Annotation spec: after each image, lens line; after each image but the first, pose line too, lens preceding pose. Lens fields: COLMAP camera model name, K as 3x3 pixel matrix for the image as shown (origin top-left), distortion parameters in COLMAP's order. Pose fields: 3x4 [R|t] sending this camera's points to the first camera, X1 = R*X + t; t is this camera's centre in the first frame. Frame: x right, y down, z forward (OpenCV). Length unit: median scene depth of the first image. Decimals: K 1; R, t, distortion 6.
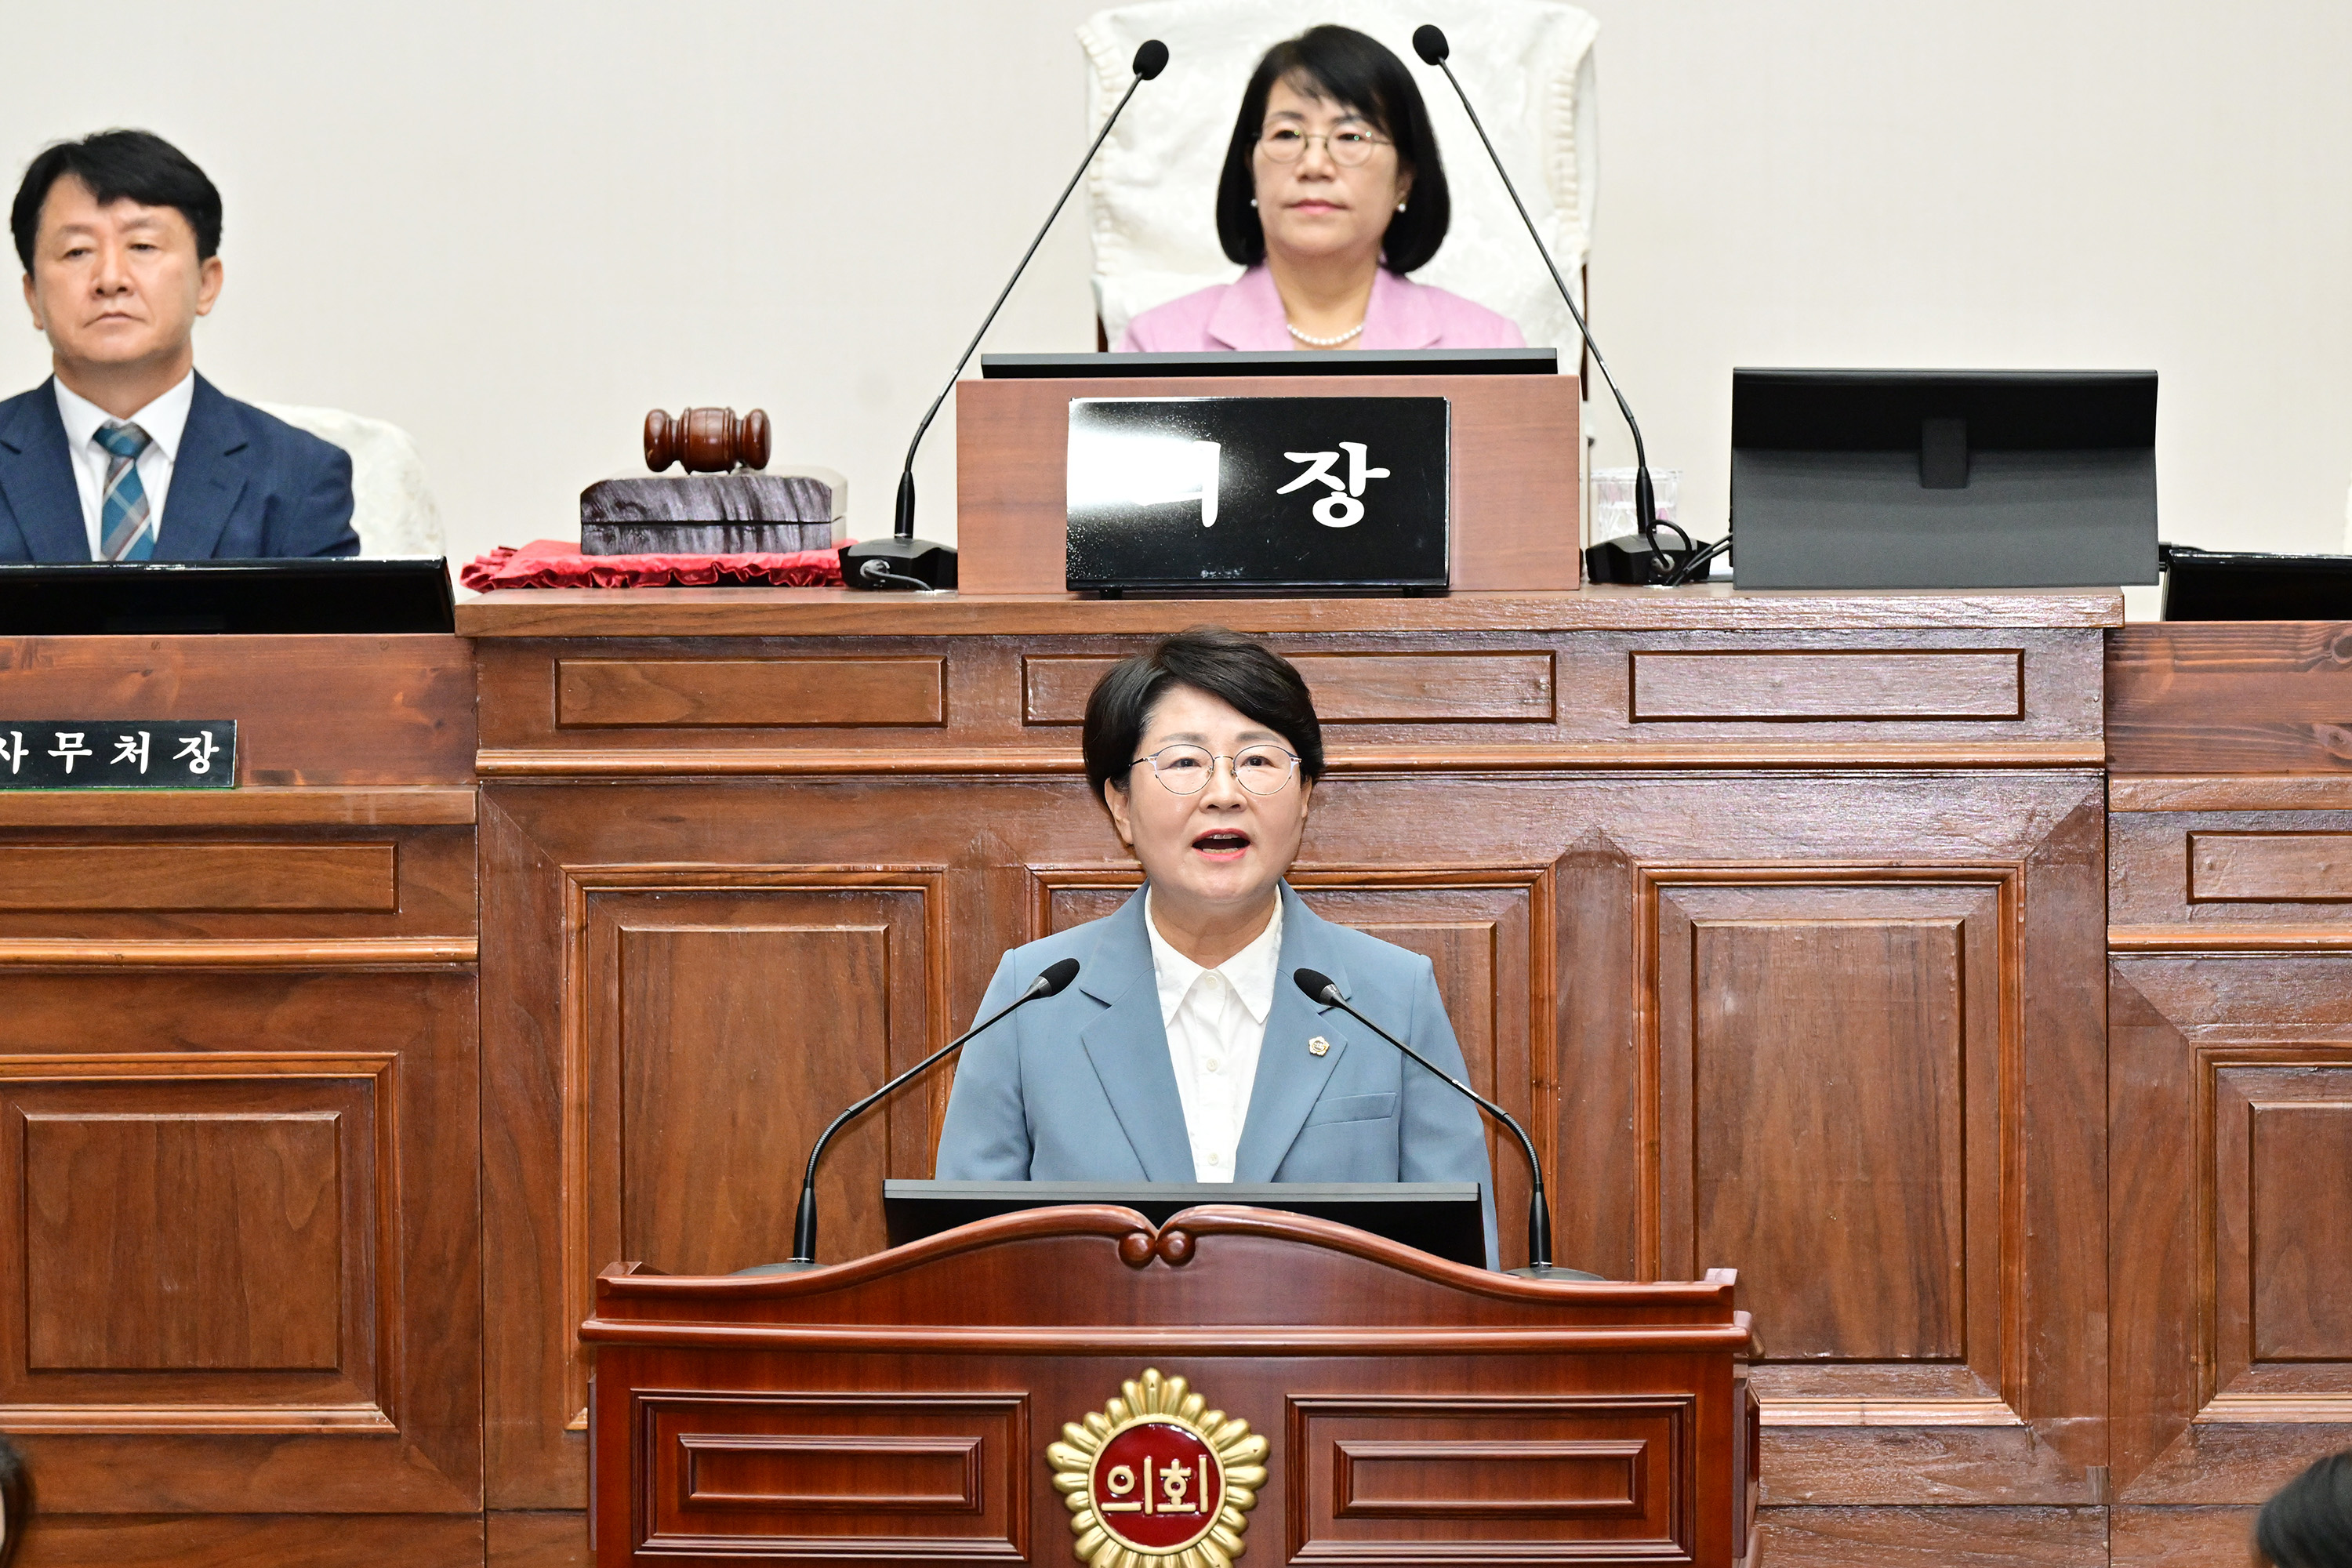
lens RADIAL K [[15062.4, 0, 1134.9], [0, 15062.4, 784.3], [0, 0, 1]] dist [-0.024925, 5.651774]
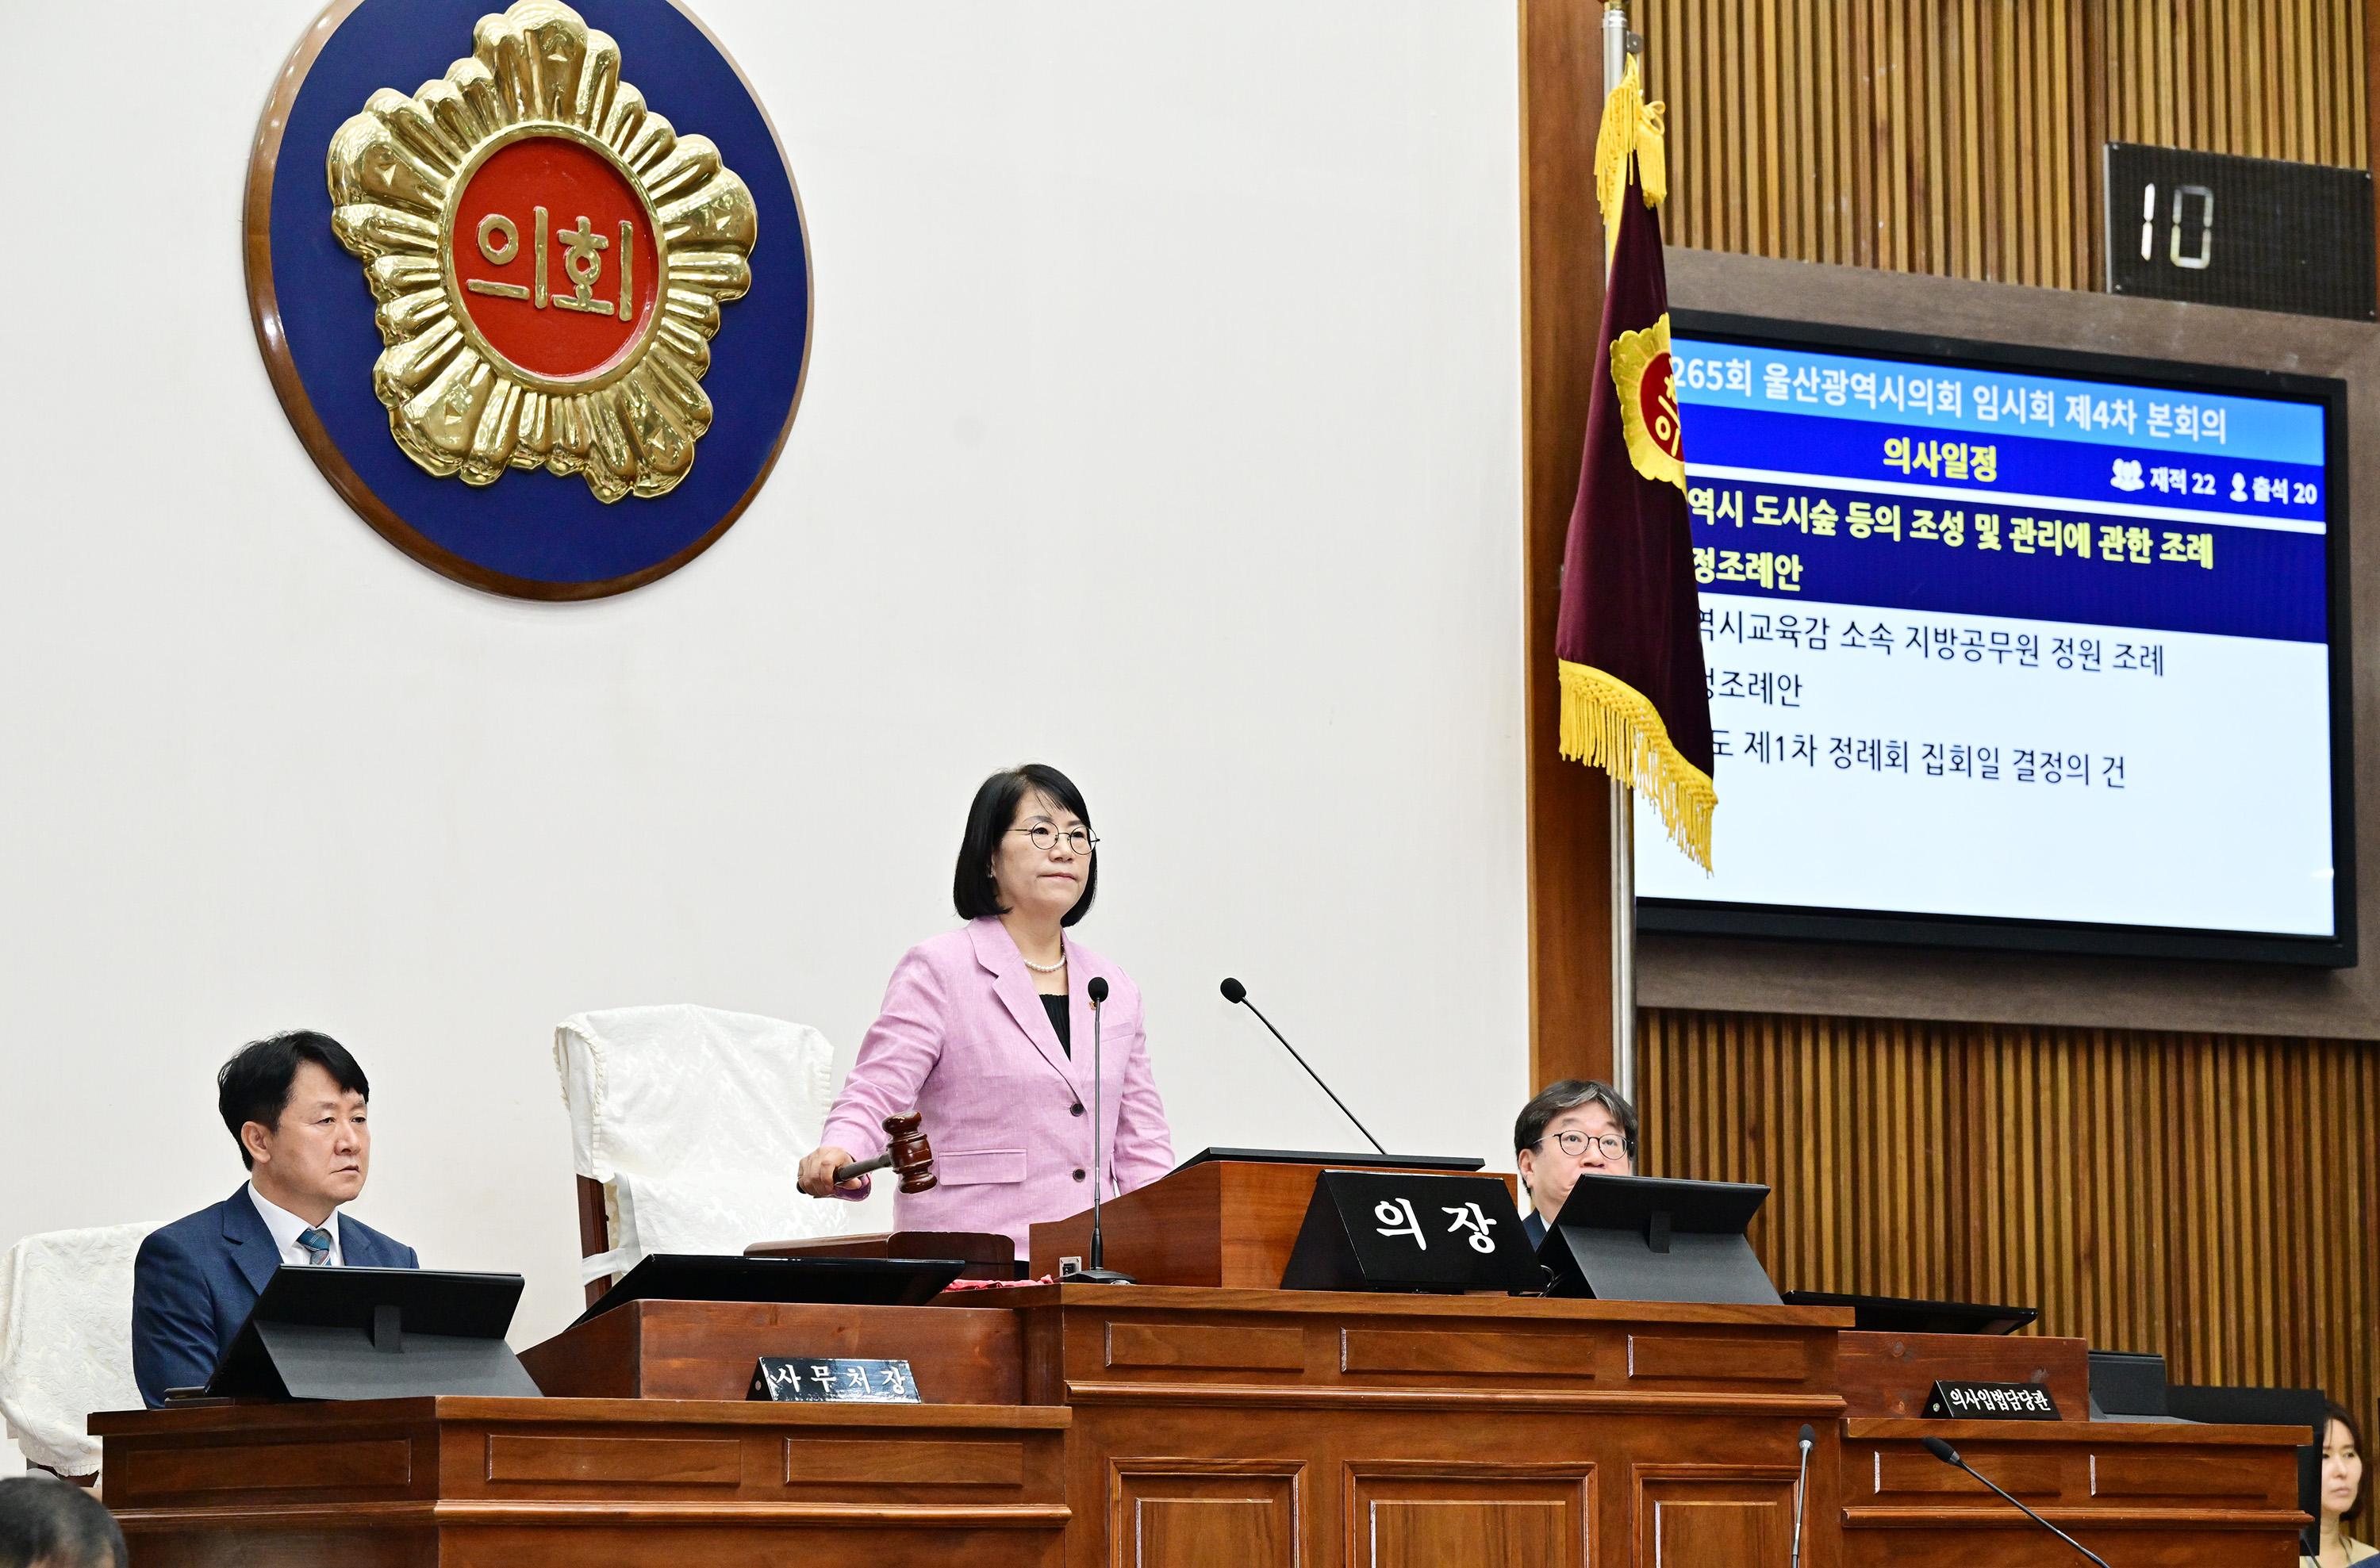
lens RADIAL K [[6940.1, 0, 1190.0], [0, 6940.1, 784.0], [0, 0, 1]] dist [0.034213, -0.470332]
pose [[0.749563, 0.081064, 0.656950, -0.498529], [0.033920, 0.986465, -0.160426, 0.051058], [-0.661063, 0.142533, 0.736668, 0.467354]]
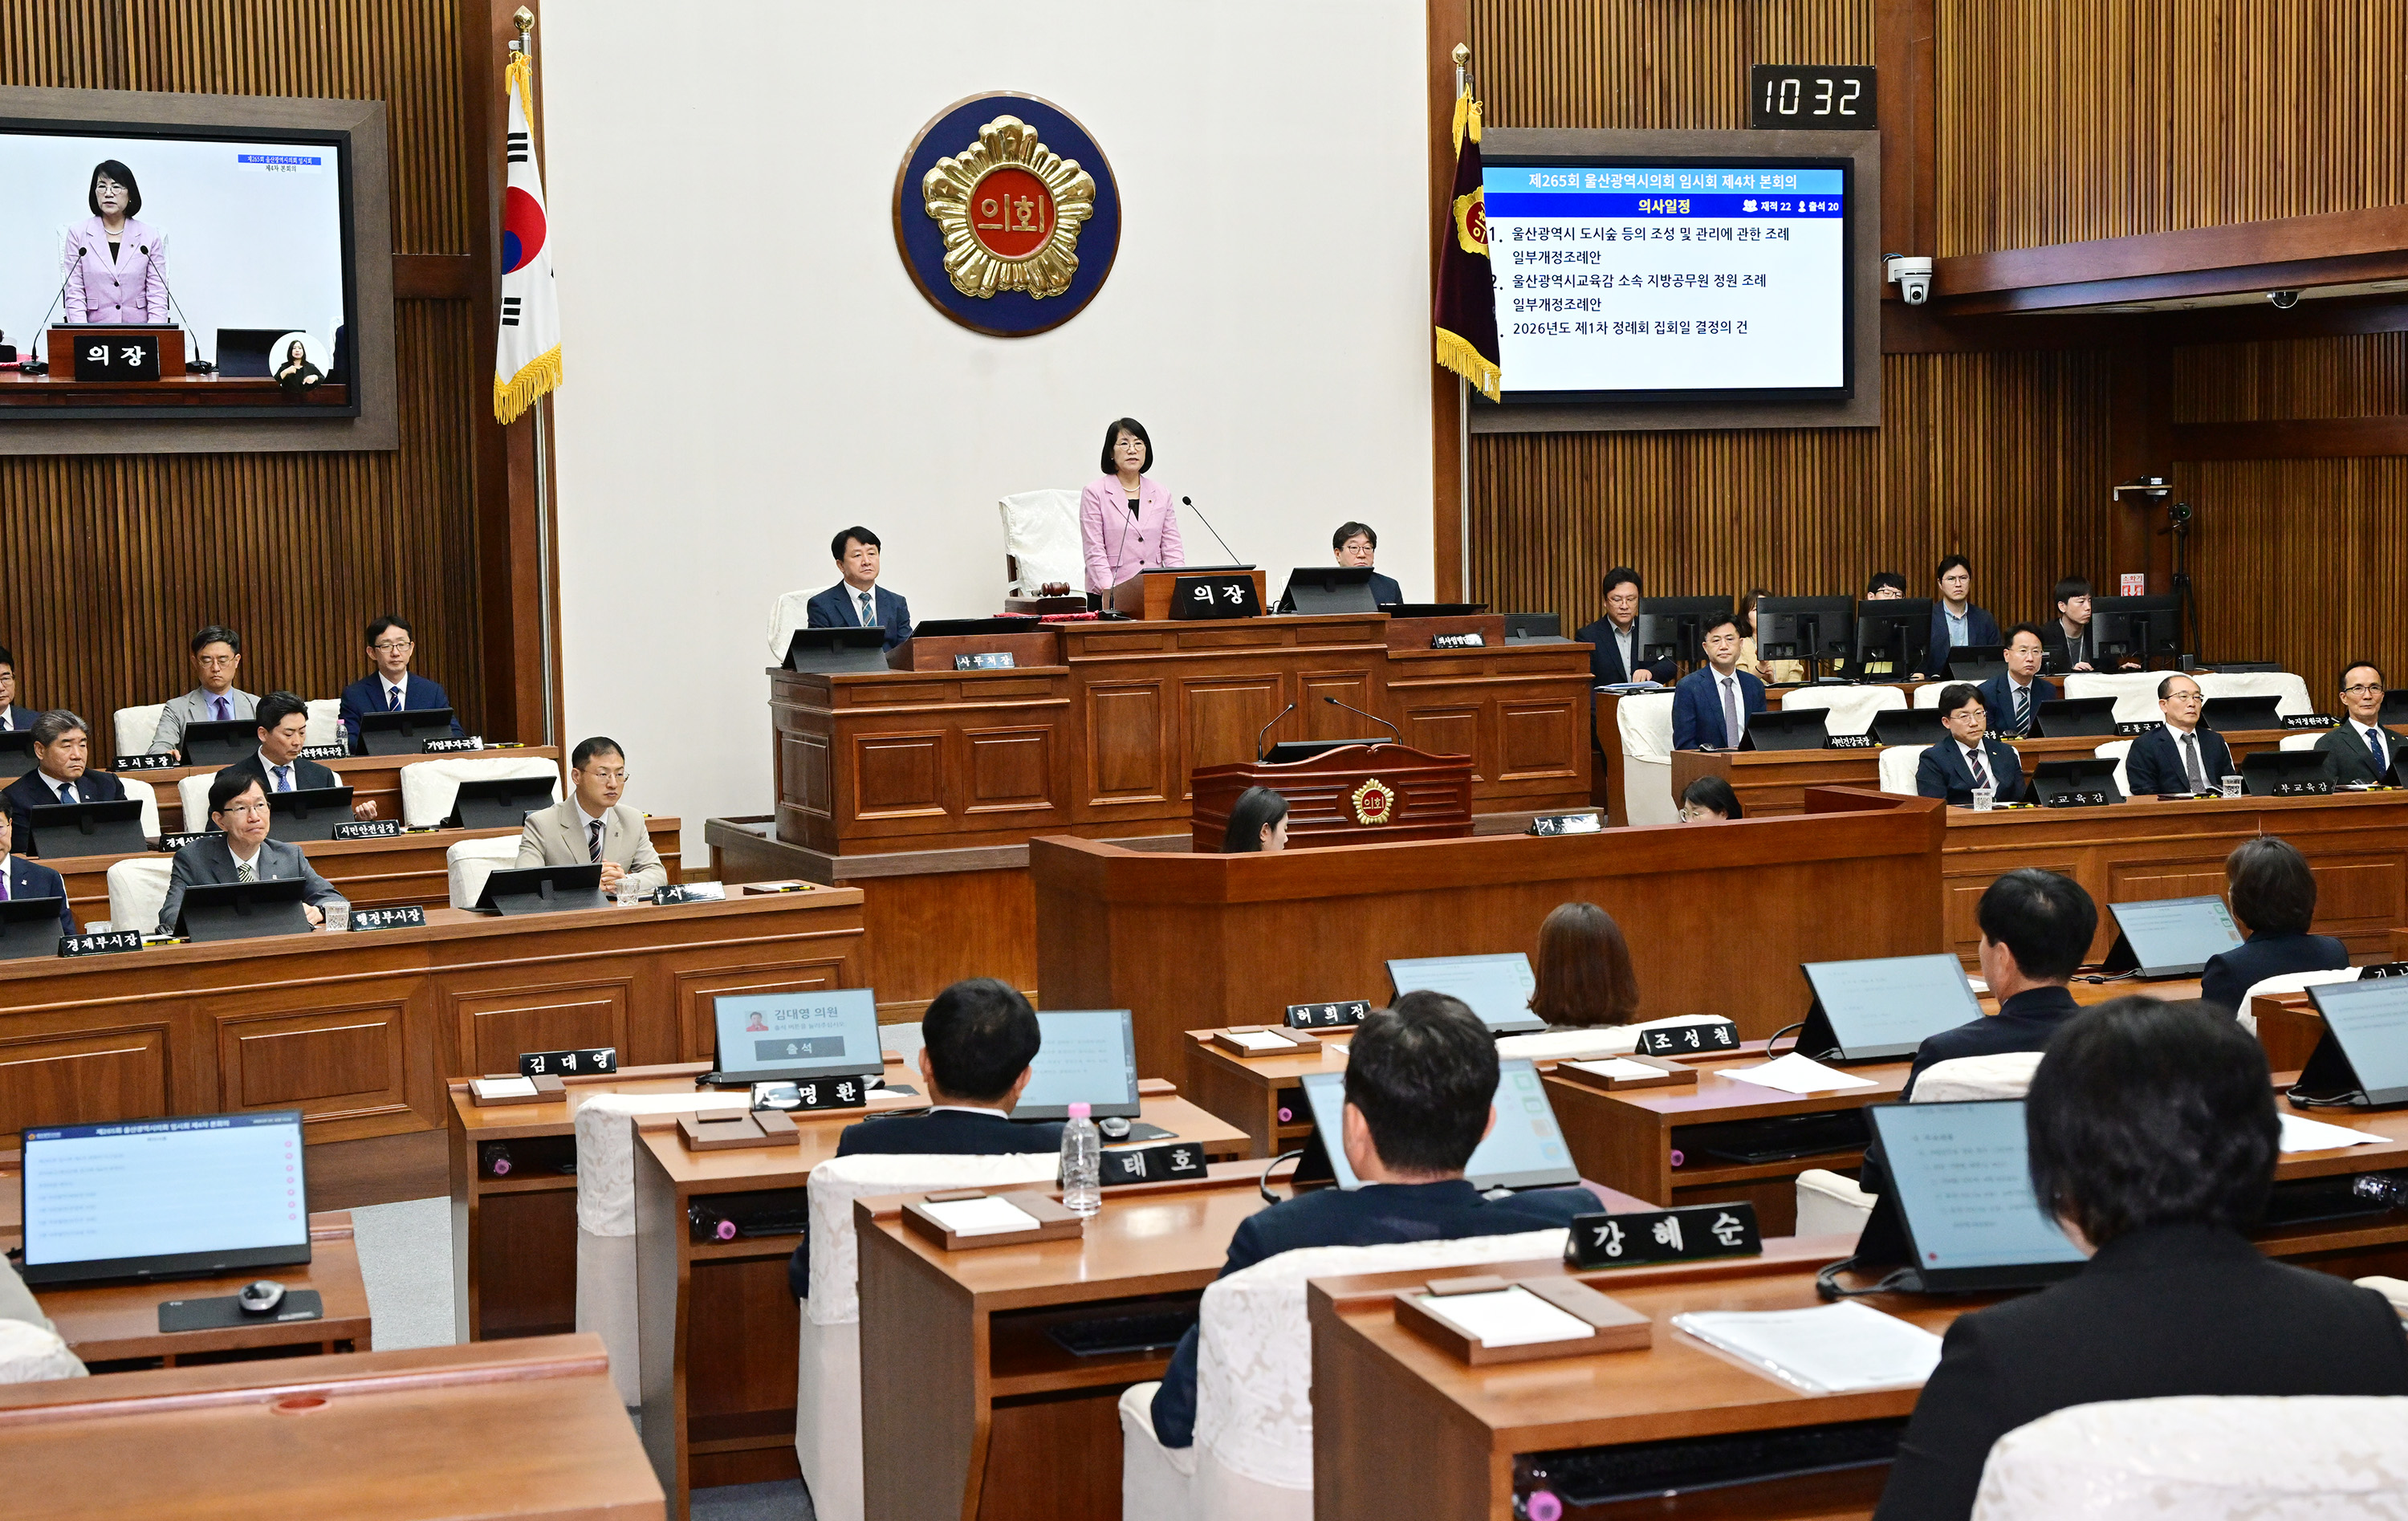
lens RADIAL K [[3340.4, 0, 1204.0], [0, 3340.4, 760.5], [0, 0, 1]] dist [-0.013502, 0.033876]
pose [[0.891203, -0.047028, 0.451161, -0.463565], [0.036287, 0.998815, 0.032433, -0.002409], [-0.452152, -0.012533, 0.891853, 0.080849]]
